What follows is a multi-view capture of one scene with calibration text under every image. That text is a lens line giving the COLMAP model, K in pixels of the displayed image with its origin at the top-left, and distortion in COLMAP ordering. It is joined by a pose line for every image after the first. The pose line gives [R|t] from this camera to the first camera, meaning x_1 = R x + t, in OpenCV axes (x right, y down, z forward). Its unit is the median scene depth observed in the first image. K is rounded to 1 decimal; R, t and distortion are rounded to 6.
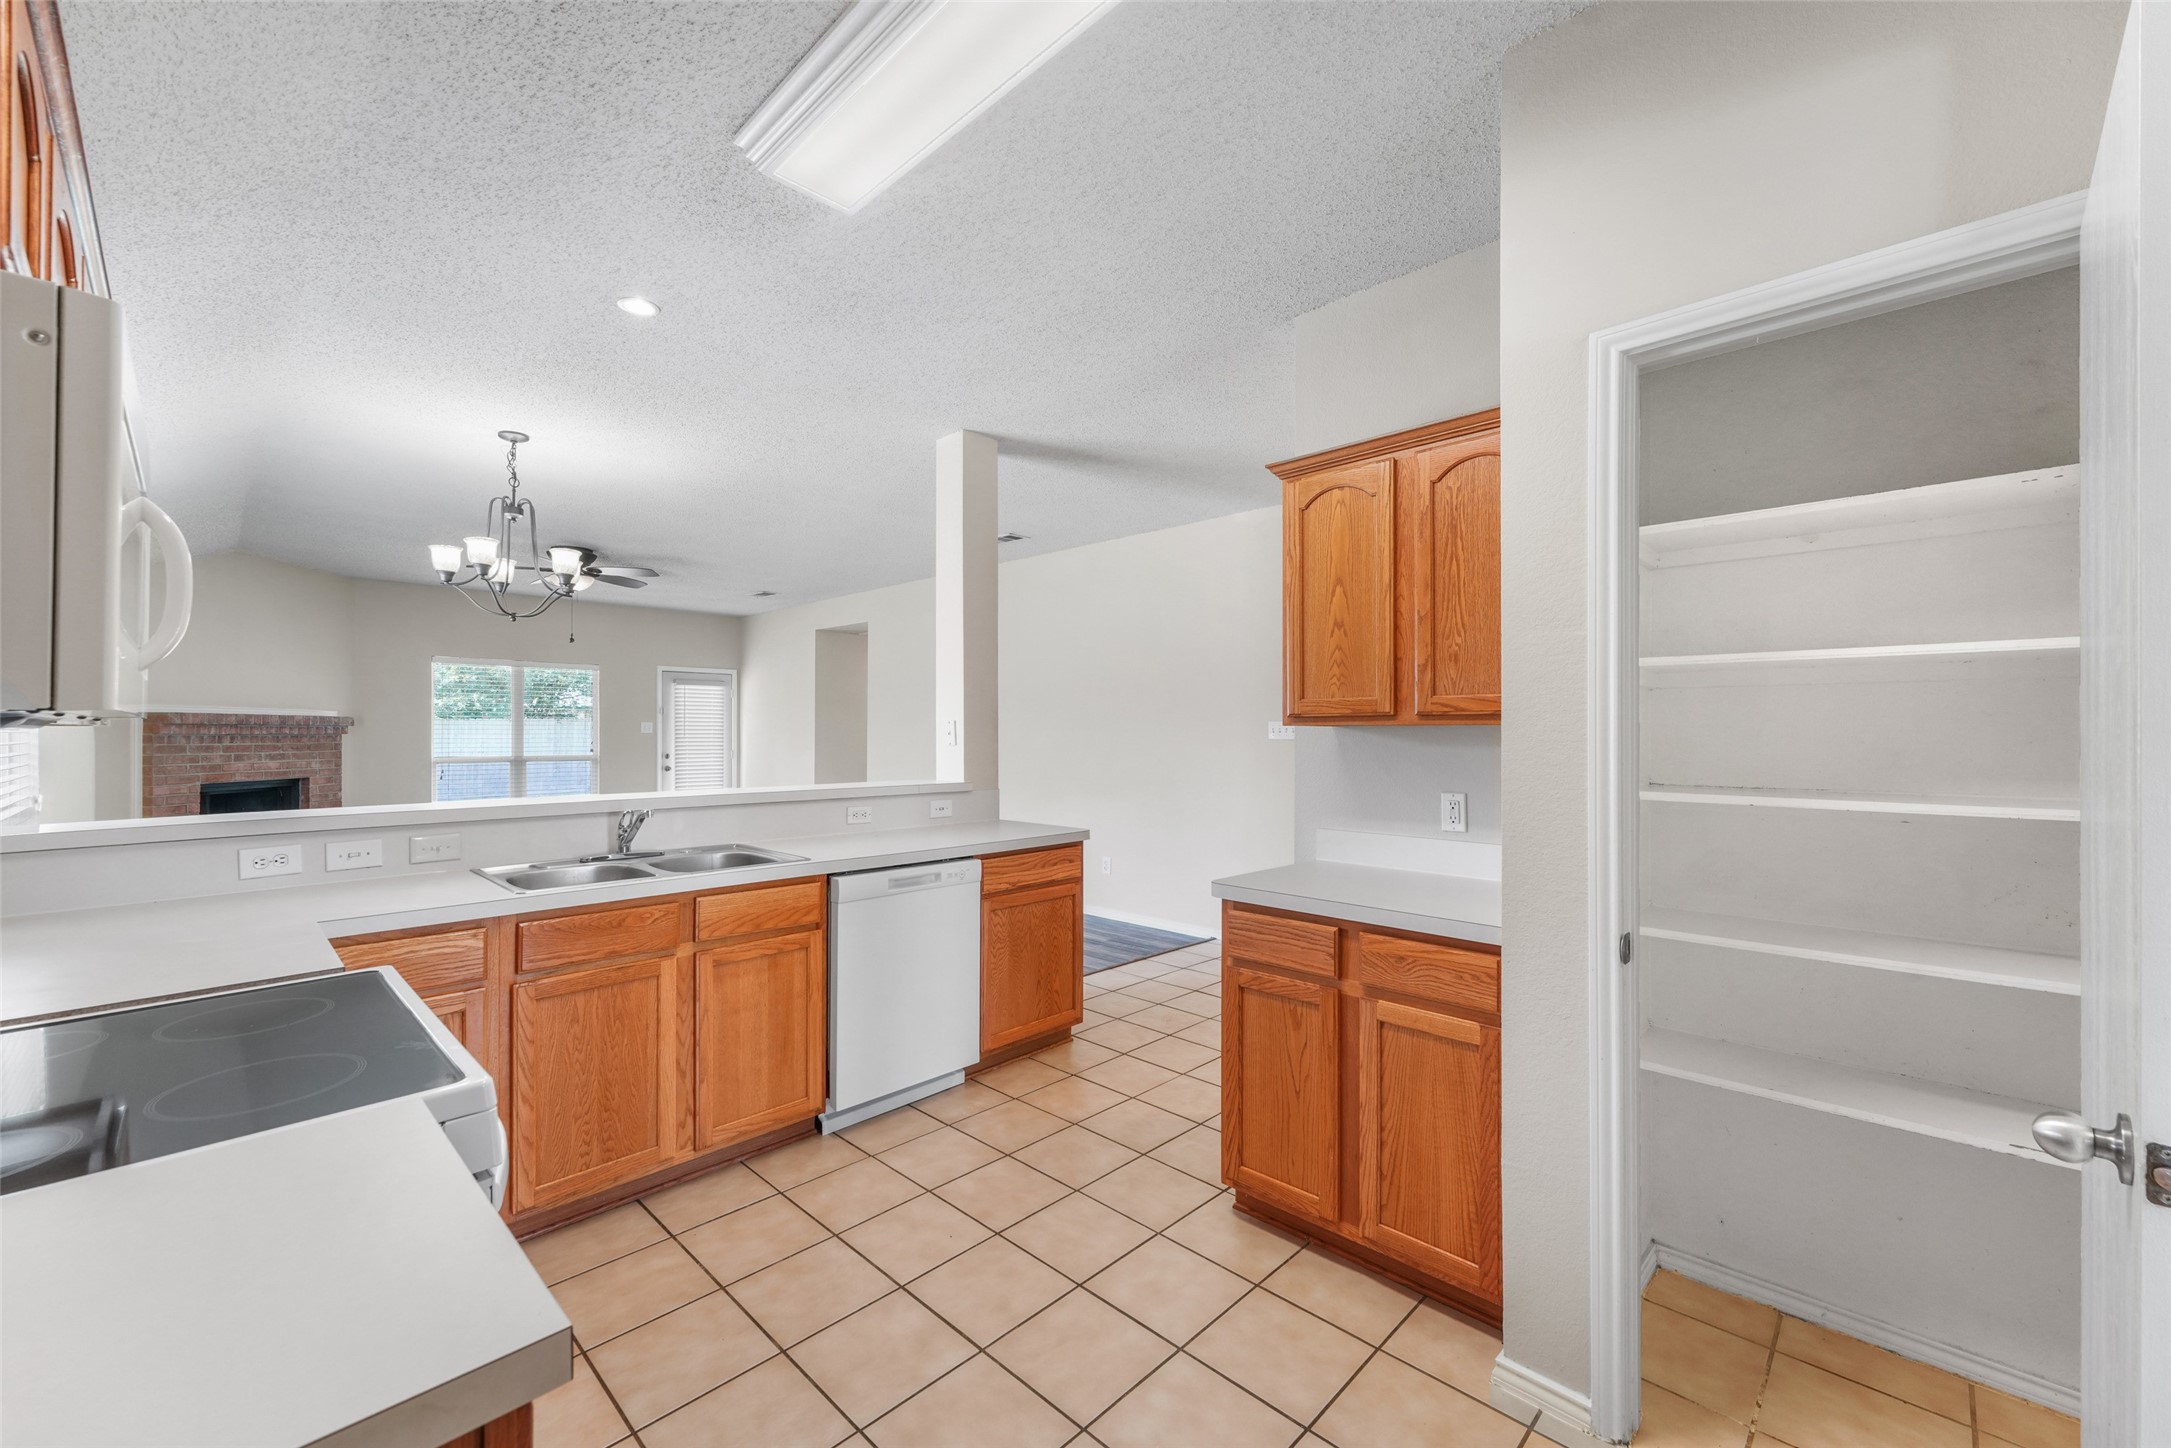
lens RADIAL K [[863.6, 0, 1039.0], [0, 863.6, 726.0], [0, 0, 1]] dist [0.014492, -0.003991]
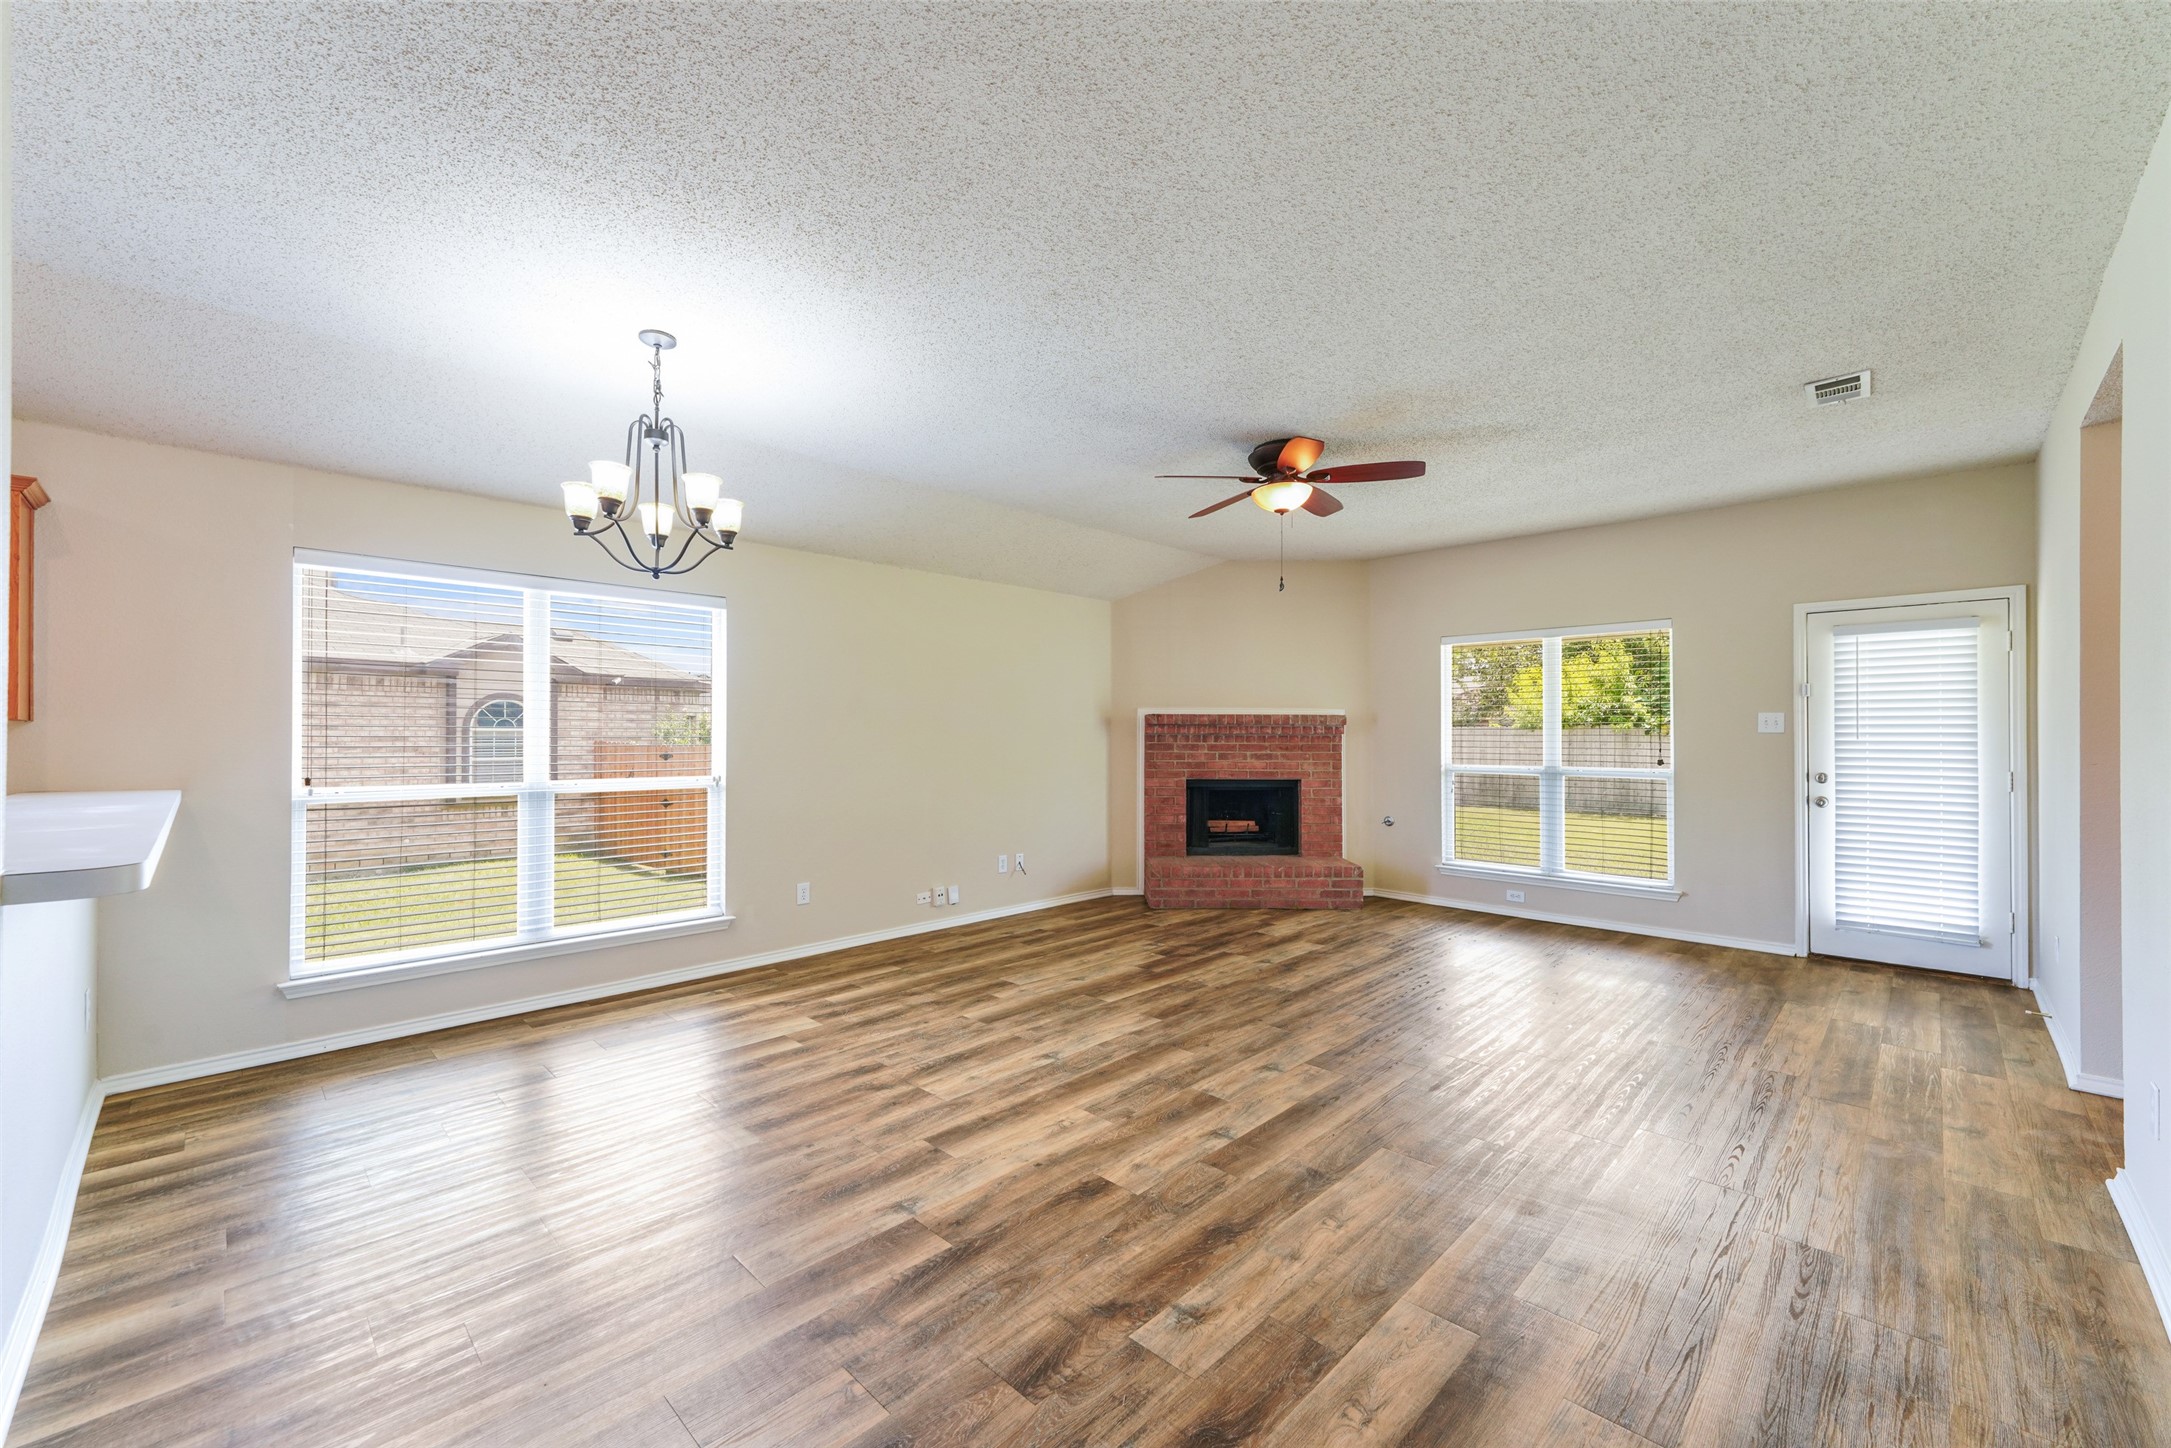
lens RADIAL K [[863.6, 0, 1070.6], [0, 863.6, 729.1], [0, 0, 1]] dist [0.014492, -0.003991]
pose [[0.028567, -0.009220, -0.999549, 0.262366], [0.006879, 0.999936, -0.009027, 0.030439], [0.999568, -0.006618, 0.028629, 1.992162]]
